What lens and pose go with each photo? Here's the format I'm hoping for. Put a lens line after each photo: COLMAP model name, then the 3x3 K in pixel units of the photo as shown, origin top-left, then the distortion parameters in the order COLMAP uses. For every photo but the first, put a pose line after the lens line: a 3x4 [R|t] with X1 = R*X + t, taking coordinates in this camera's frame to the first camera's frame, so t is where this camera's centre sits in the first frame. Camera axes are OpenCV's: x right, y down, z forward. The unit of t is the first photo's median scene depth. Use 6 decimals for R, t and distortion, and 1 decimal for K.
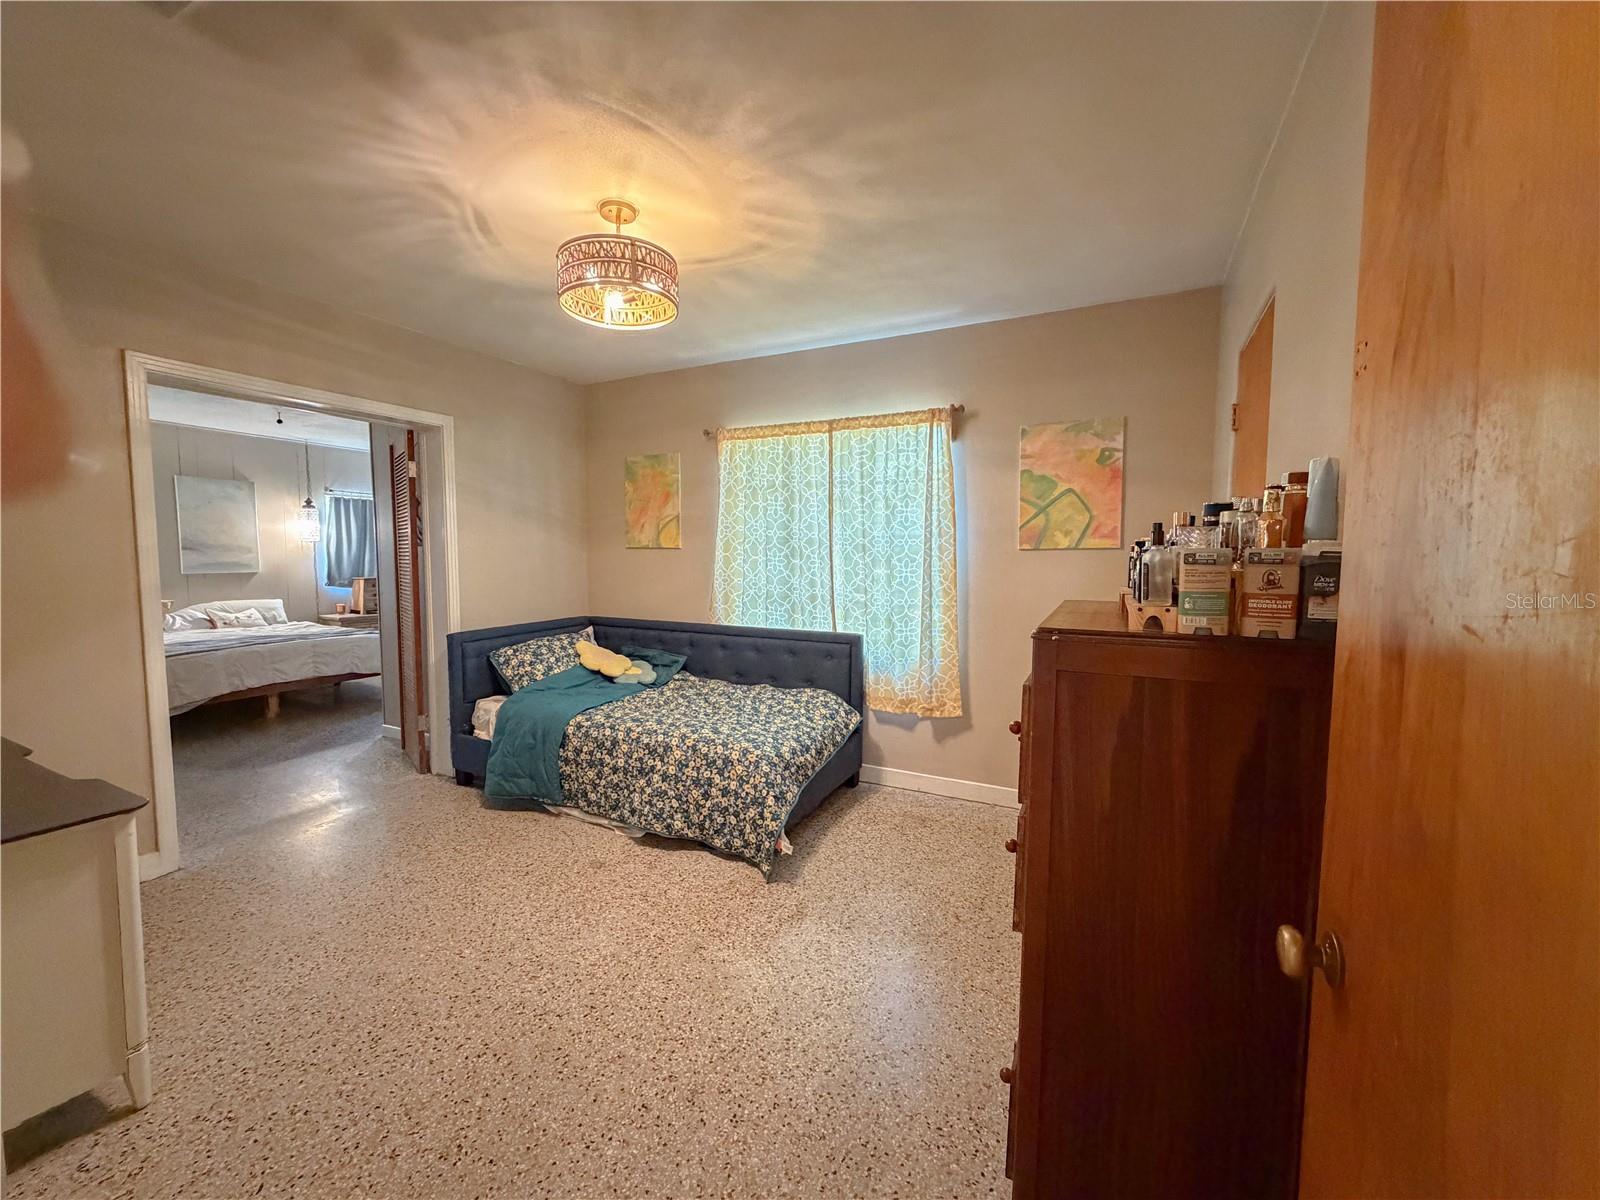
lens RADIAL K [[641.6, 0, 799.2], [0, 641.6, 598.2], [0, 0, 1]] dist [-0.000170, 0.000049]
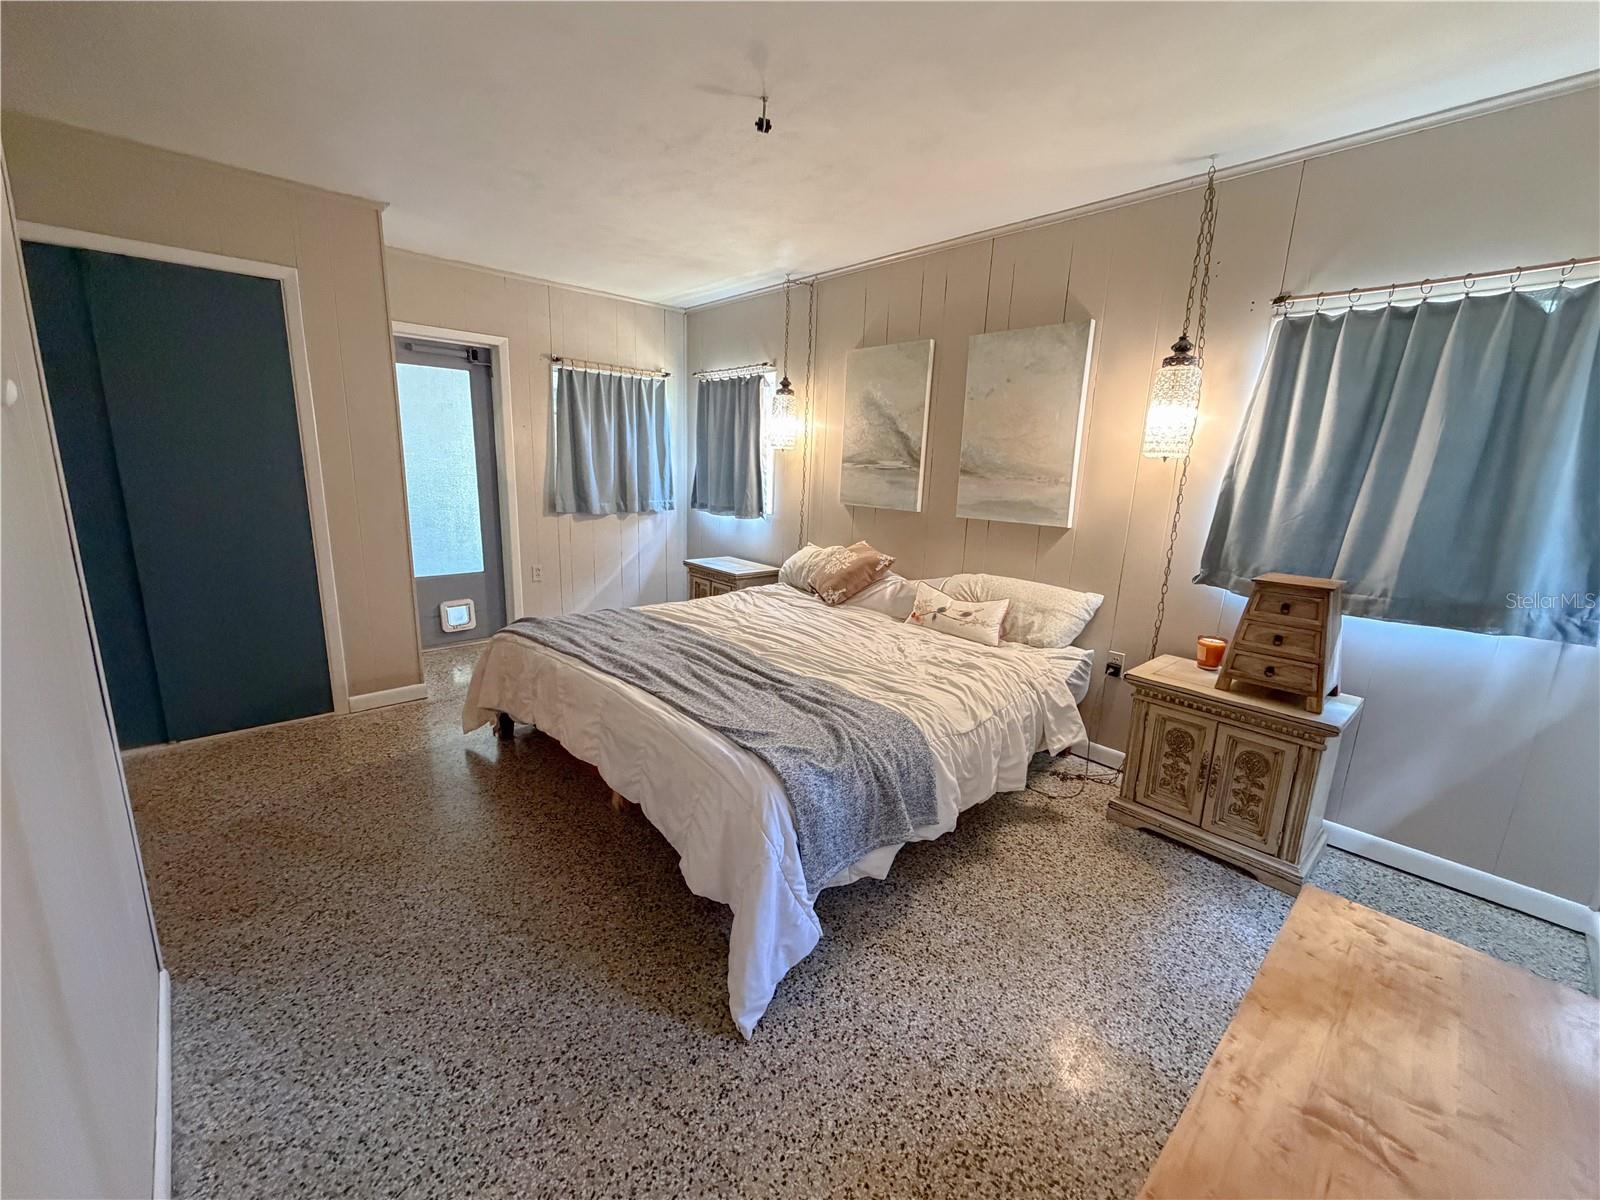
lens RADIAL K [[641.6, 0, 798.7], [0, 641.6, 601.2], [0, 0, 1]] dist [-0.000170, 0.000049]
pose [[-0.338909, 0.186815, -0.922085, -0.353401], [-0.101399, 0.967126, 0.233209, -0.079395], [0.935339, 0.172535, -0.308825, 0.997336]]
